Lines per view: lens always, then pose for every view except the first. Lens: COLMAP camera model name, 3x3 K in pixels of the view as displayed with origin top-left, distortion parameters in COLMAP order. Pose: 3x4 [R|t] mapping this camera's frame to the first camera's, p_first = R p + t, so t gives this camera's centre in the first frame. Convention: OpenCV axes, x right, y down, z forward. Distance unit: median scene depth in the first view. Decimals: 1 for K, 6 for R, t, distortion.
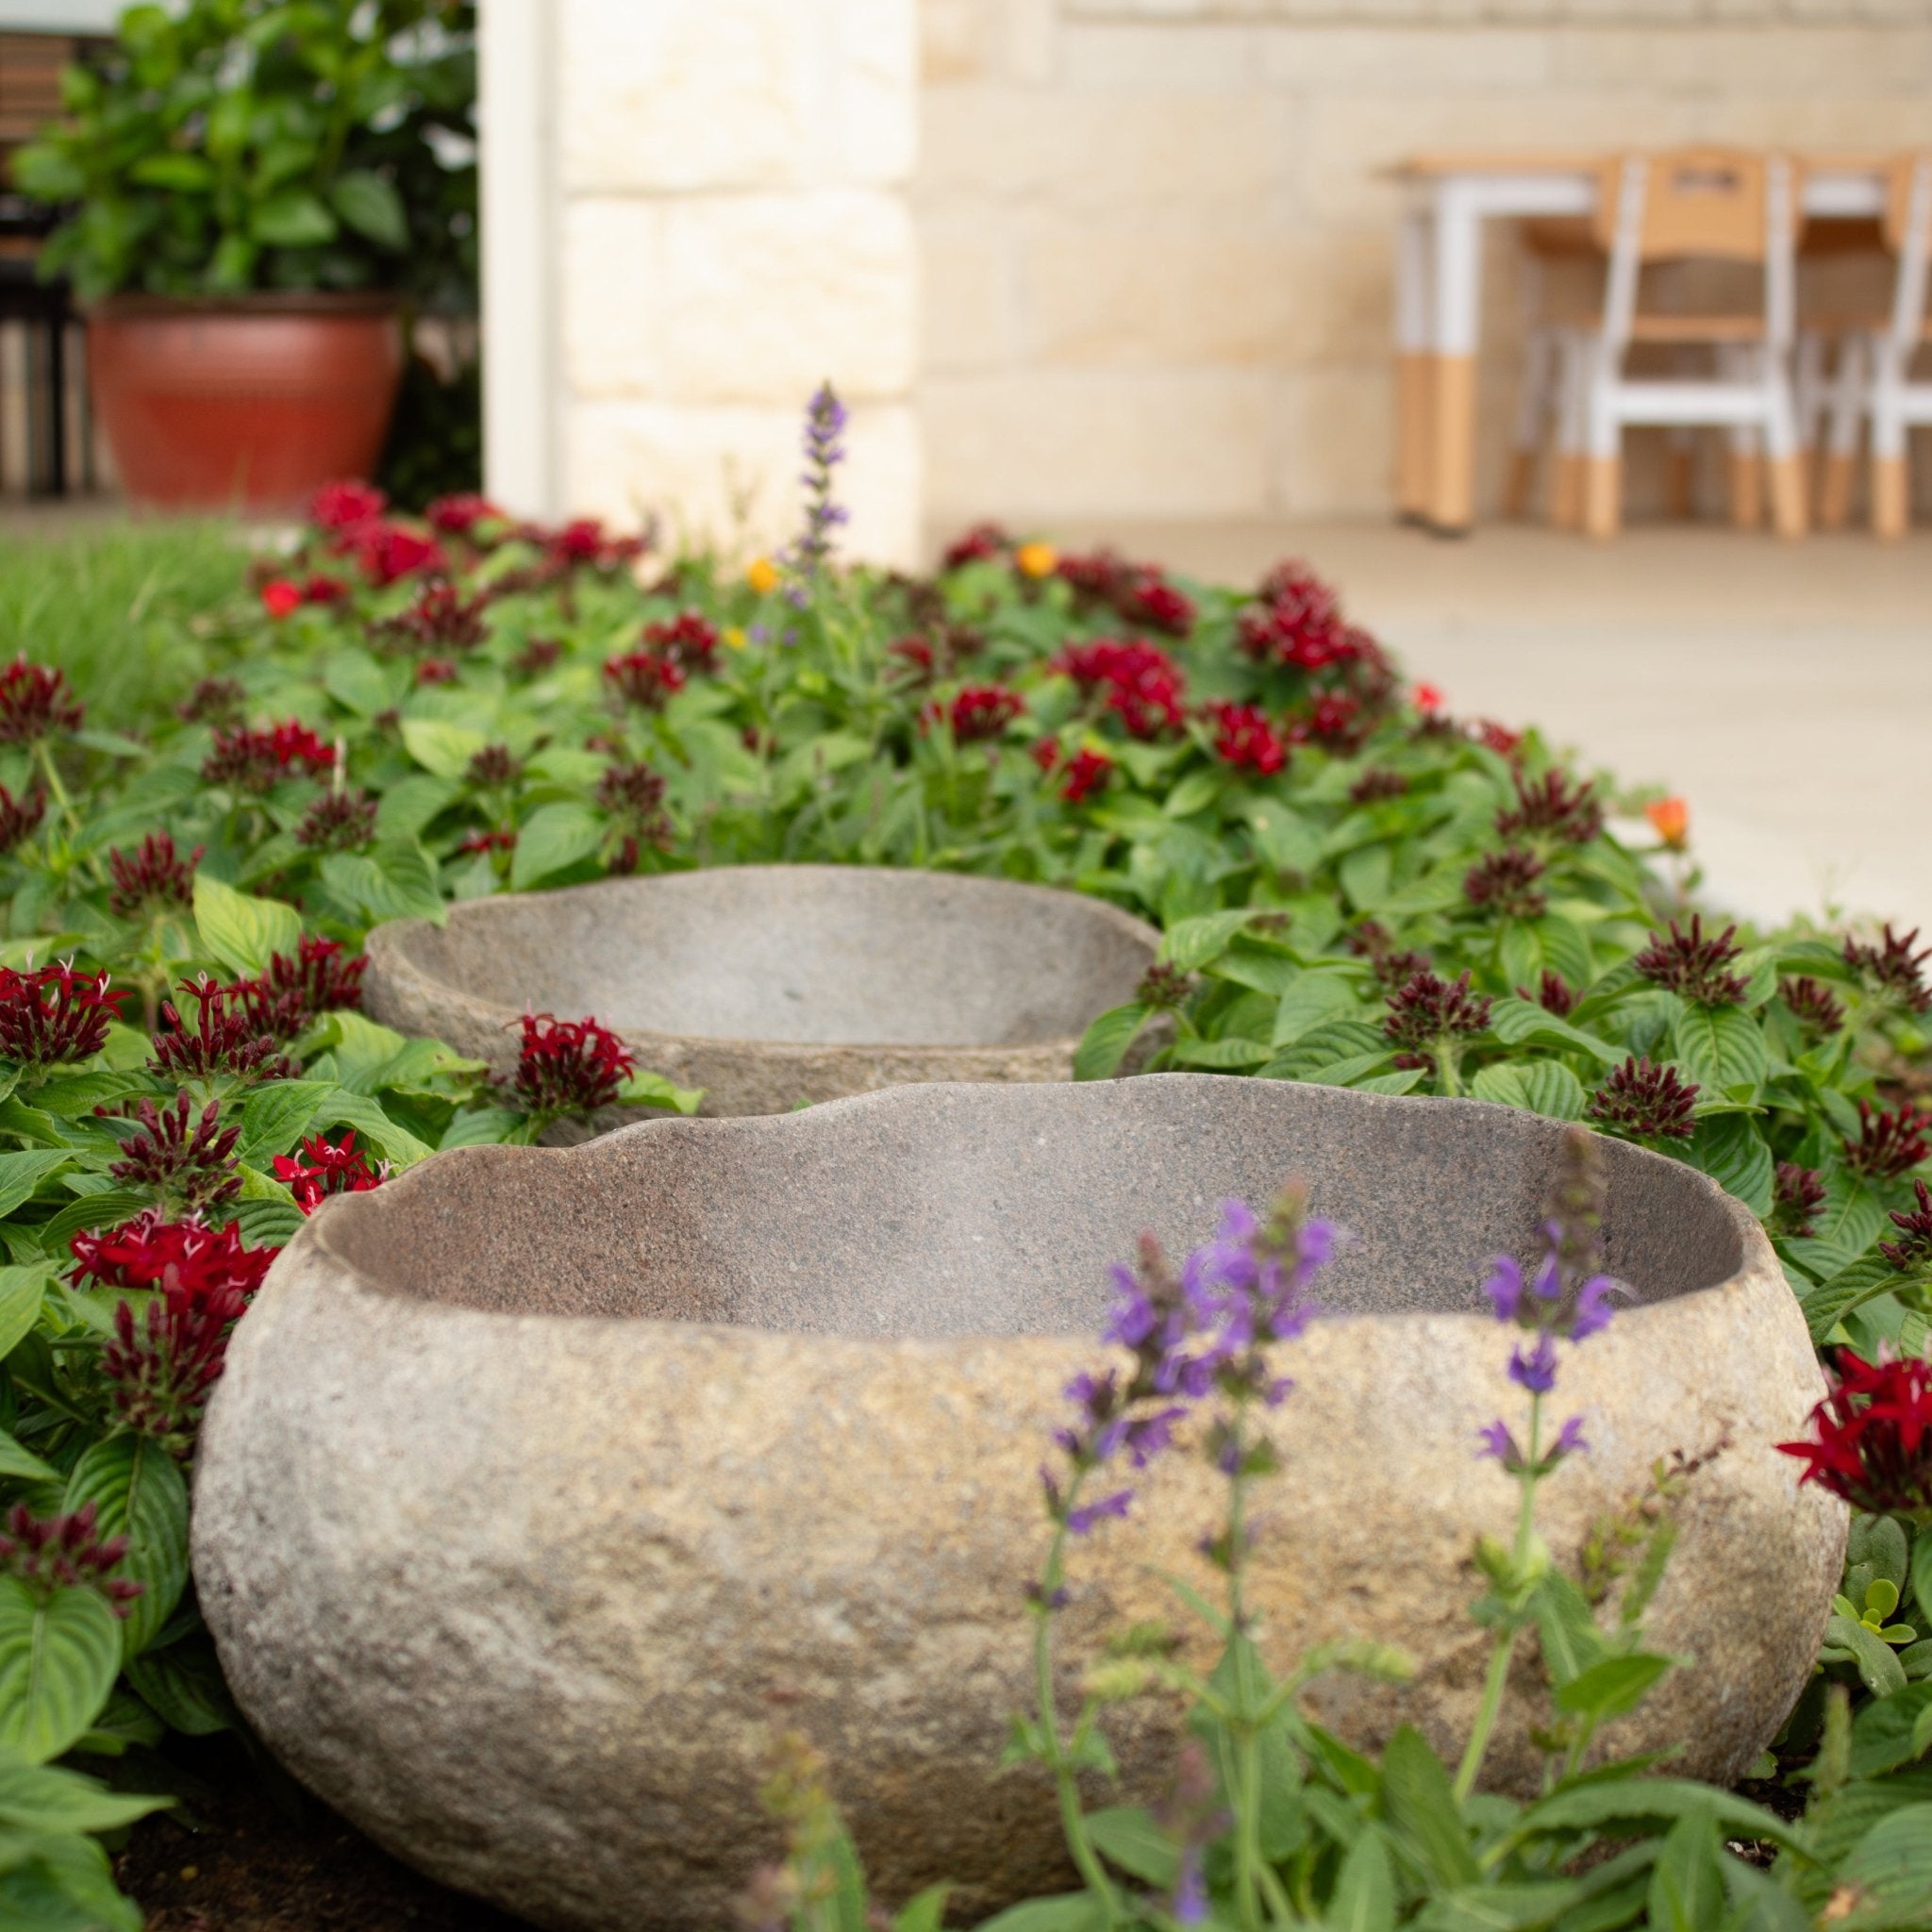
lens RADIAL K [[4418.0, 0, 966.0], [0, 4418.0, 966.0], [0, 0, 1]] dist [-0.032034, 0.066015]
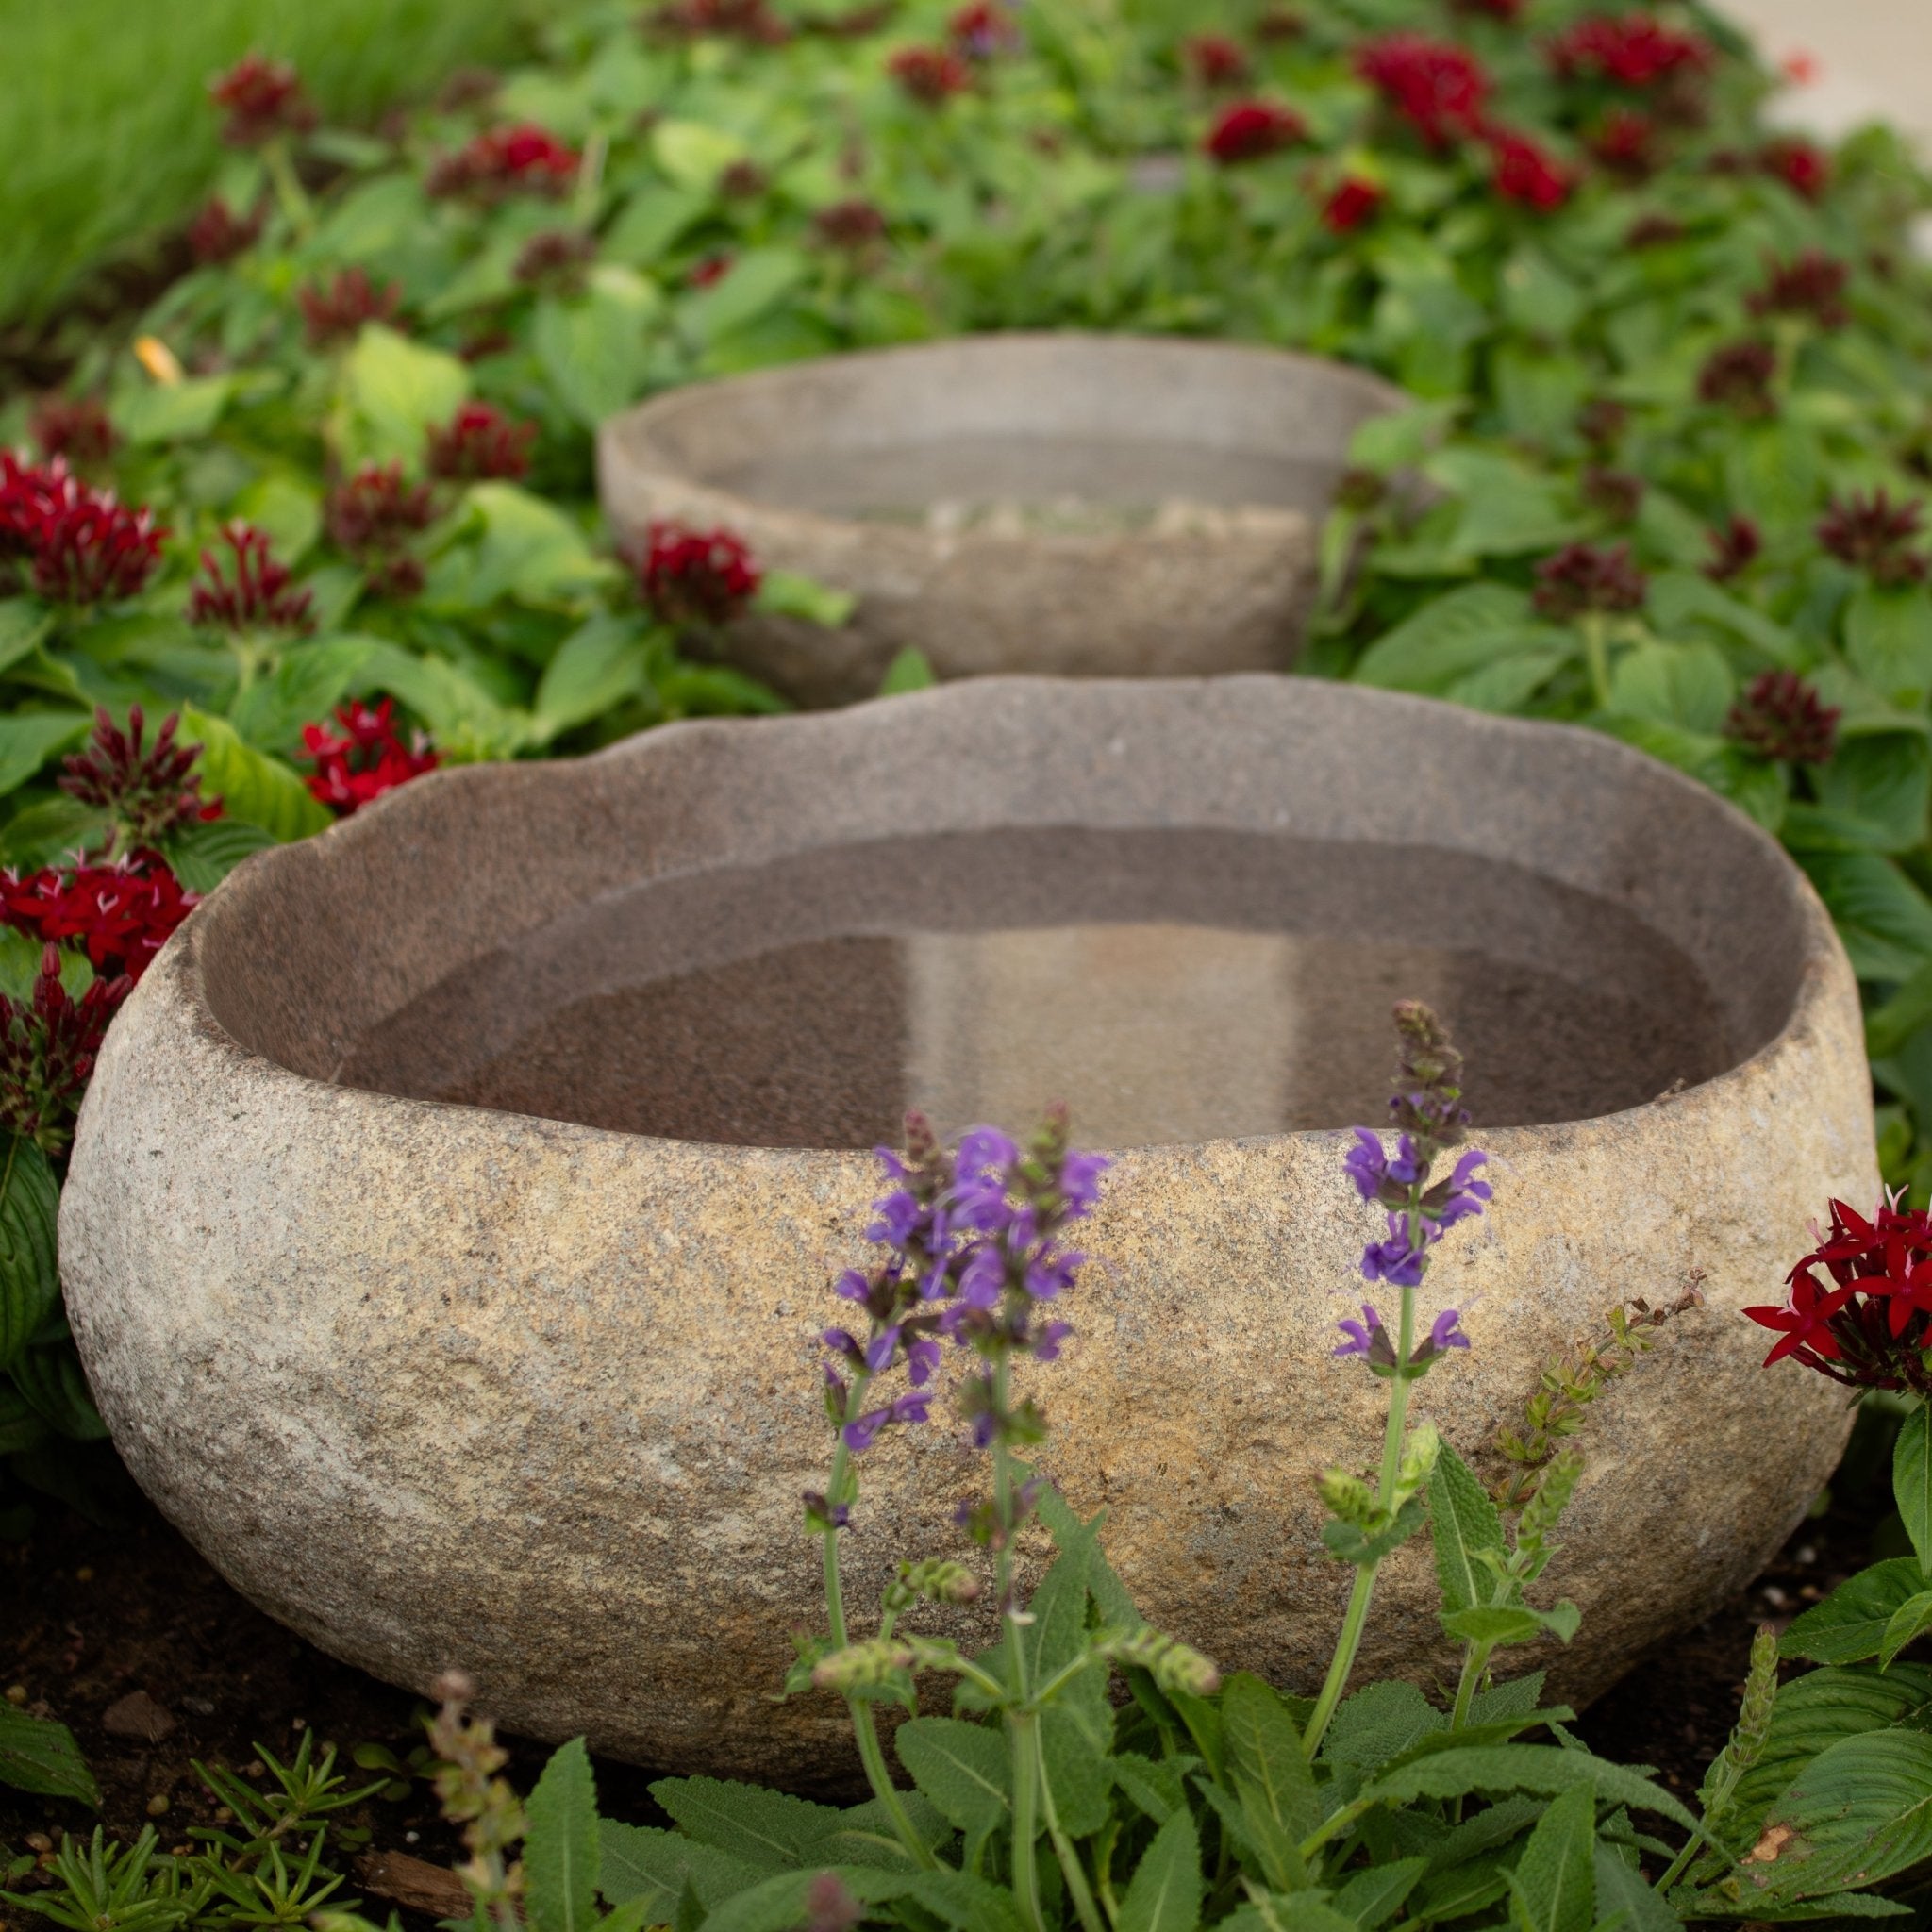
lens RADIAL K [[4206.8, 0, 1081.5], [0, 4206.8, 961.9], [0, 0, 1]] dist [-0.003098, -0.584600]
pose [[0.996846, 0.045377, -0.065106, 0.102039], [-0.033974, 0.985432, 0.166643, -0.092354], [0.071720, -0.163905, 0.983866, 0.181752]]
